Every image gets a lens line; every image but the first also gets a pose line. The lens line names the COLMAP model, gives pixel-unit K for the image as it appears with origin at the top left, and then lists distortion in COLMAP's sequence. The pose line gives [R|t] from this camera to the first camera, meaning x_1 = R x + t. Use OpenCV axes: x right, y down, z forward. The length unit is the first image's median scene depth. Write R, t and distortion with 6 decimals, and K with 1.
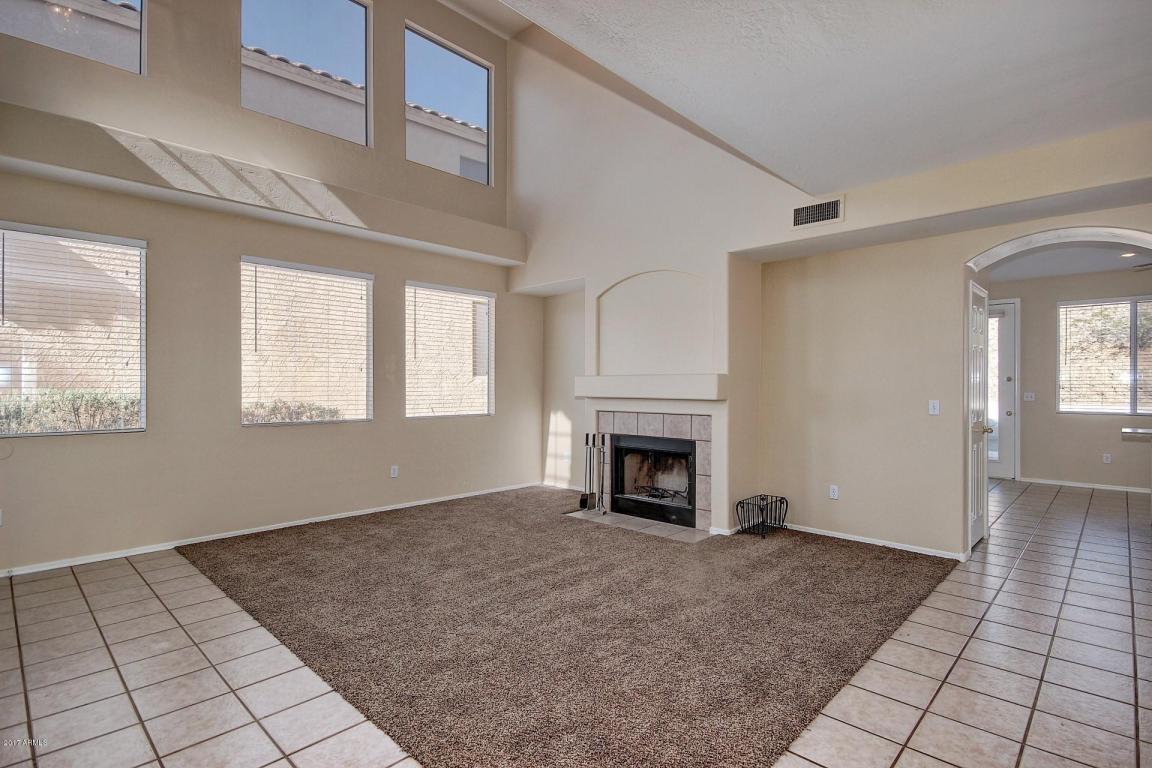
lens RADIAL K [[569.7, 0, 576.0], [0, 569.7, 384.0], [0, 0, 1]] dist [0.004567, 0.001447]
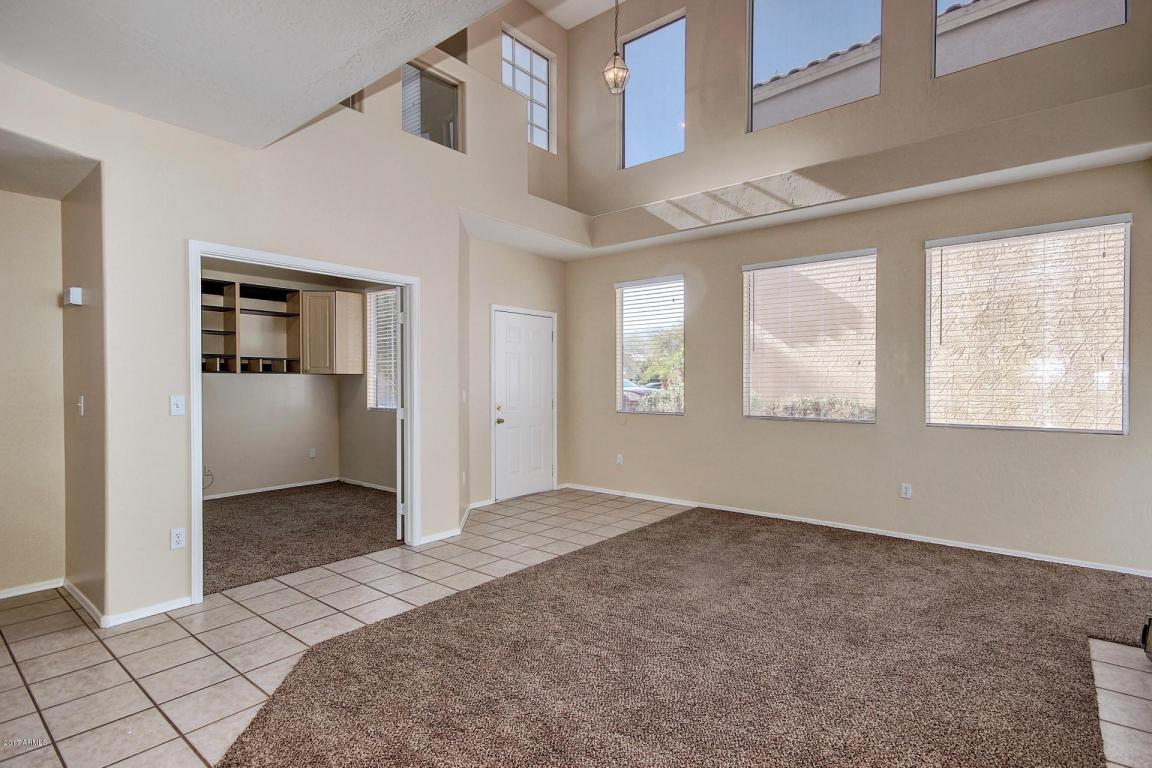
lens RADIAL K [[582.0, 0, 576.0], [0, 582.0, 384.0], [0, 0, 1]] dist [-0.001797, 0.000220]
pose [[0.070189, 0.007023, -0.997509, 0.463424], [0.001555, 0.999973, 0.007150, 0.000162], [0.997533, -0.002053, 0.070176, 0.511872]]
